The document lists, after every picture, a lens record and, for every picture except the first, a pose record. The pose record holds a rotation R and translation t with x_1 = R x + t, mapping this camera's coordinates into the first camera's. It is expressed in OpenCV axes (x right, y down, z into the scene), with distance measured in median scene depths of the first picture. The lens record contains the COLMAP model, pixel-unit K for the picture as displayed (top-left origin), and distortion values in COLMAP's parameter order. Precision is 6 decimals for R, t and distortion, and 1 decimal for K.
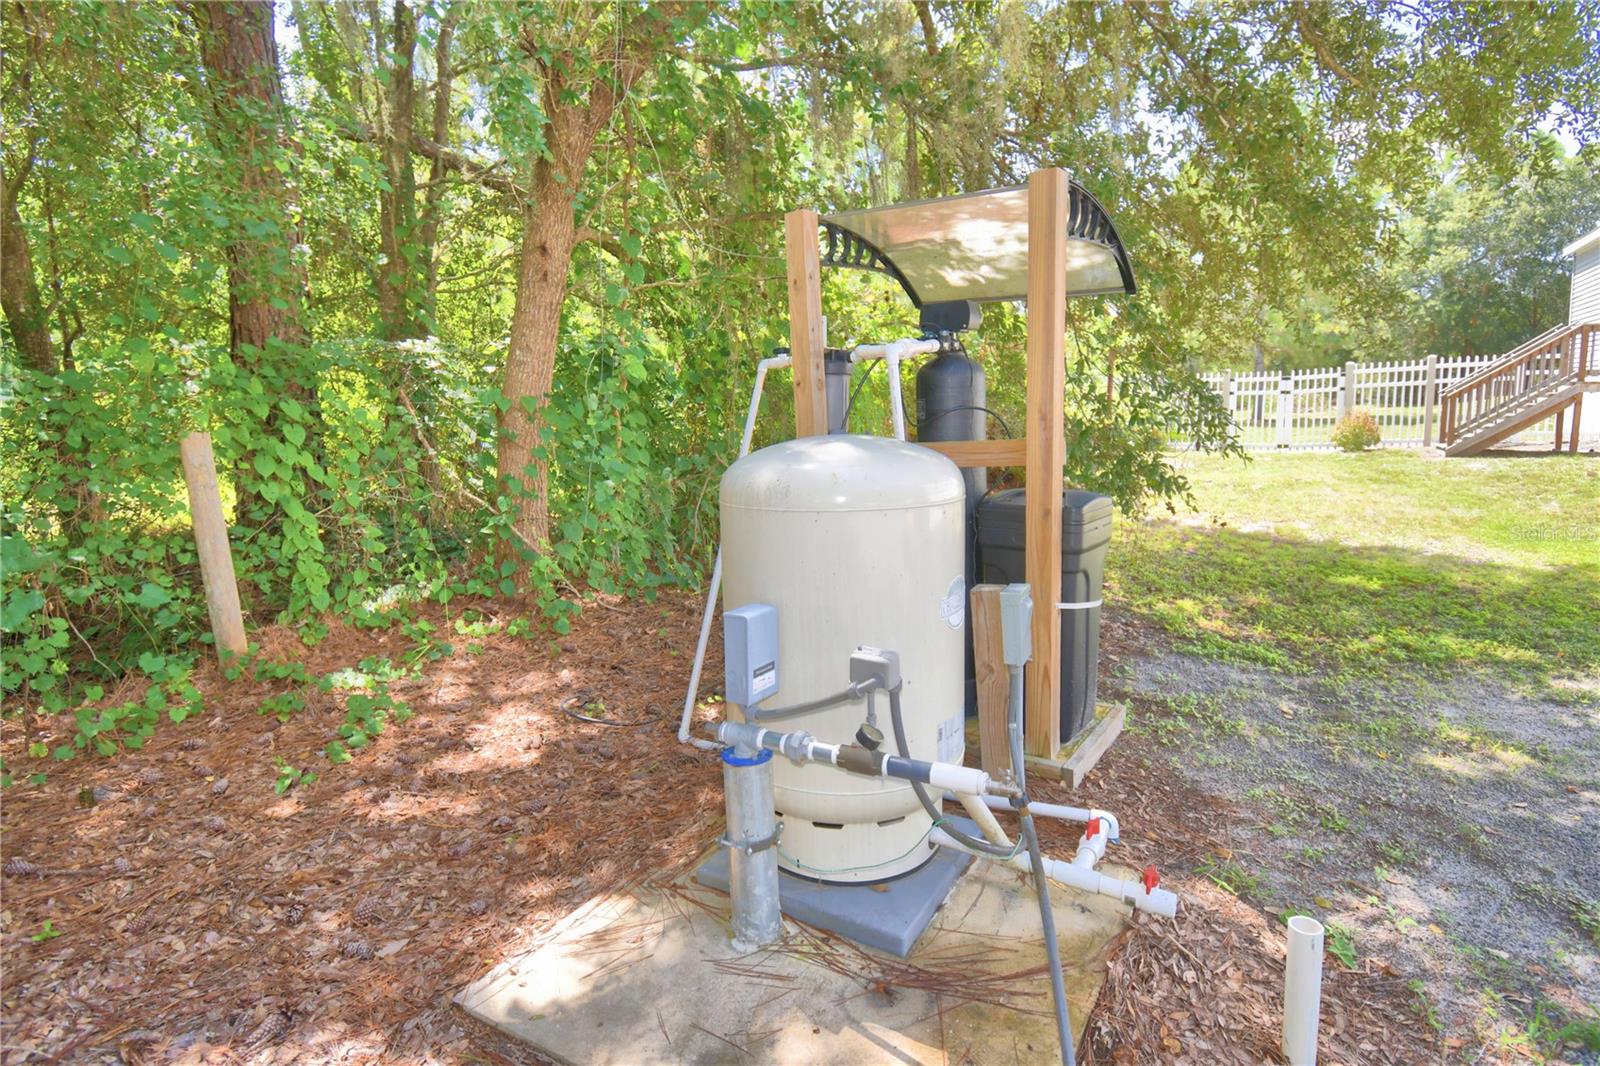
lens RADIAL K [[822.9, 0, 799.2], [0, 822.9, 532.4], [0, 0, 1]] dist [-0.001686, -0.000824]
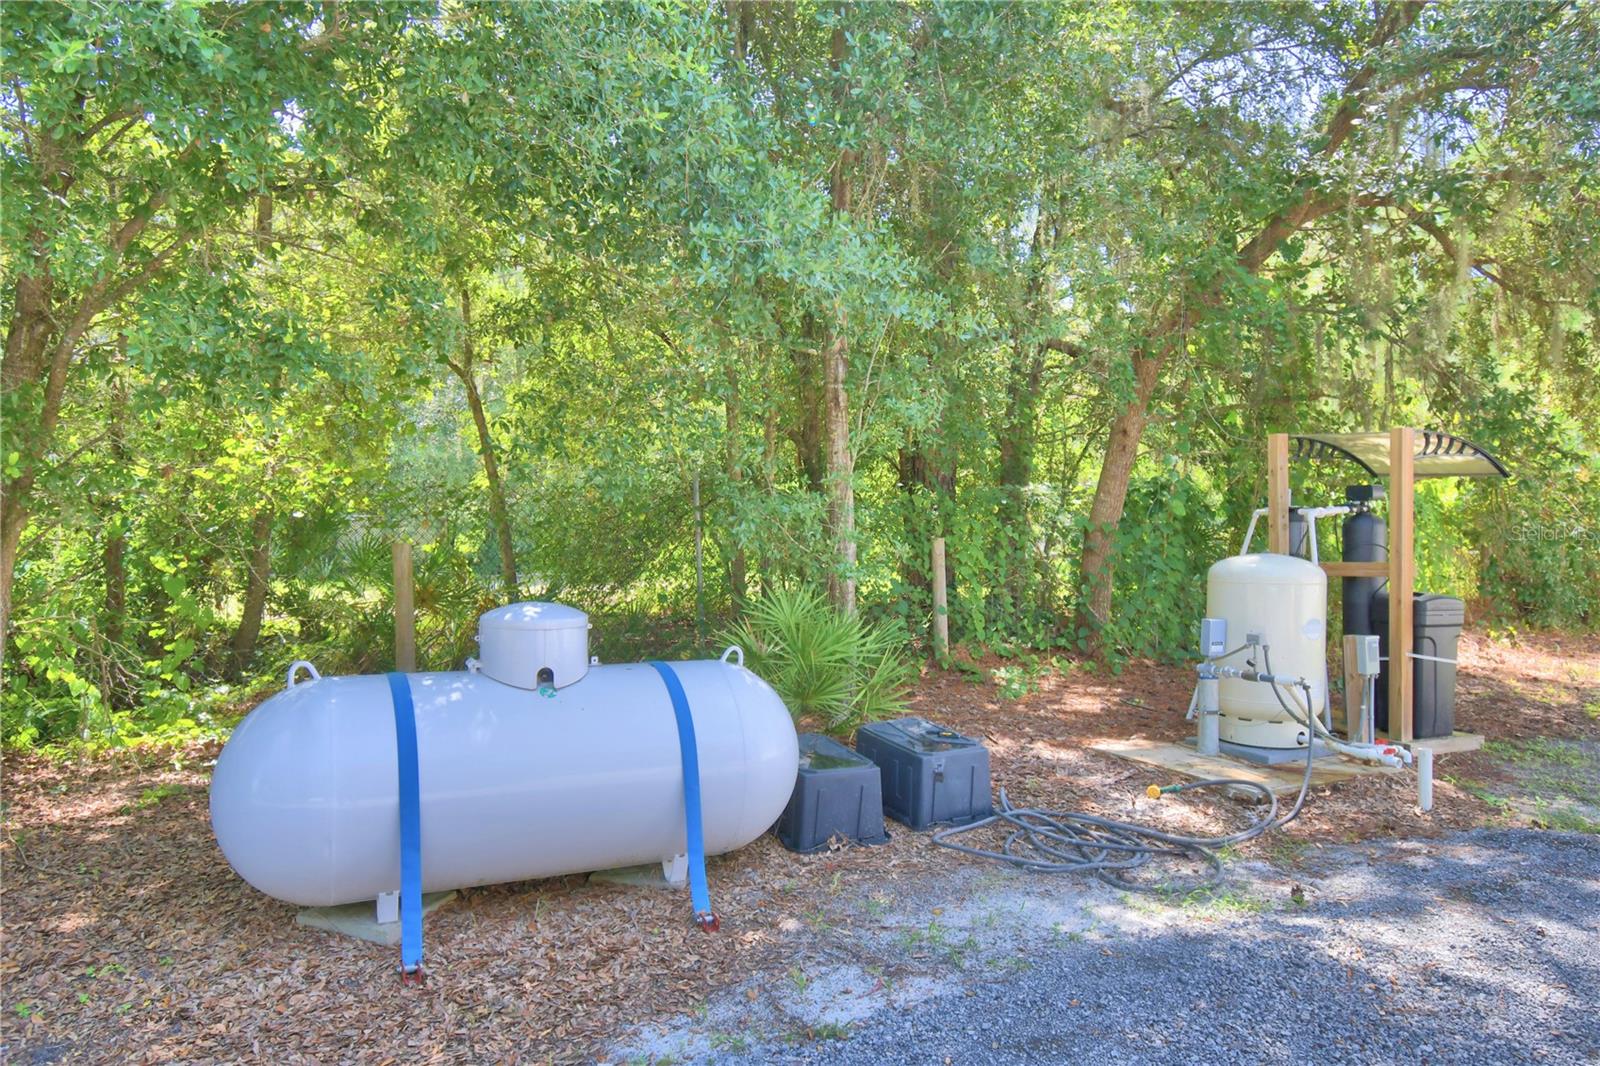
lens RADIAL K [[1021.1, 0, 801.4], [0, 1021.1, 531.9], [0, 0, 1]] dist [0.000366, 0.000038]
pose [[0.848684, 0.043164, -0.527137, 0.140382], [-0.113879, 0.988201, -0.102426, 0.081478], [0.516496, 0.146957, 0.843585, -0.648021]]
